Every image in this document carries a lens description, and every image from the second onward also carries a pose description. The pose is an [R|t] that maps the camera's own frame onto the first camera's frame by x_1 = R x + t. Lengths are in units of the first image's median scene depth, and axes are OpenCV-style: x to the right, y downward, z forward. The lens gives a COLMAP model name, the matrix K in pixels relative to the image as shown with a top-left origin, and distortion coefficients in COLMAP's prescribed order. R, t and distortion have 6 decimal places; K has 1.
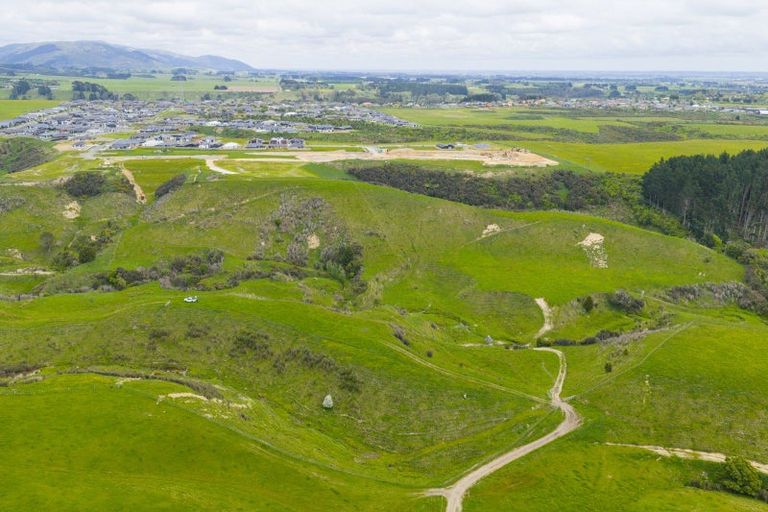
lens RADIAL K [[631.7, 0, 385.6], [0, 631.7, 257.0], [0, 0, 1]] dist [0.011964, -0.022074]
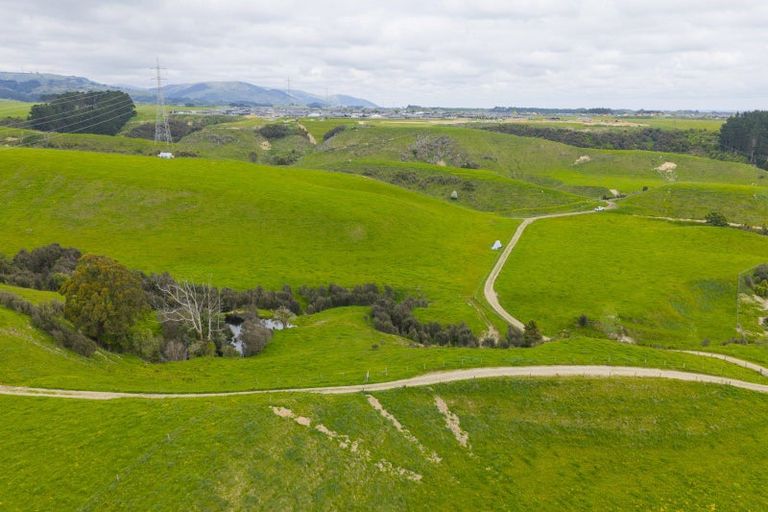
lens RADIAL K [[631.7, 0, 381.6], [0, 631.7, 255.7], [0, 0, 1]] dist [0.011964, -0.022074]
pose [[0.981502, 0.044610, -0.186181, 0.015811], [-0.056217, 0.996759, -0.057536, 0.230145], [0.183011, 0.066938, 0.980829, -0.281510]]
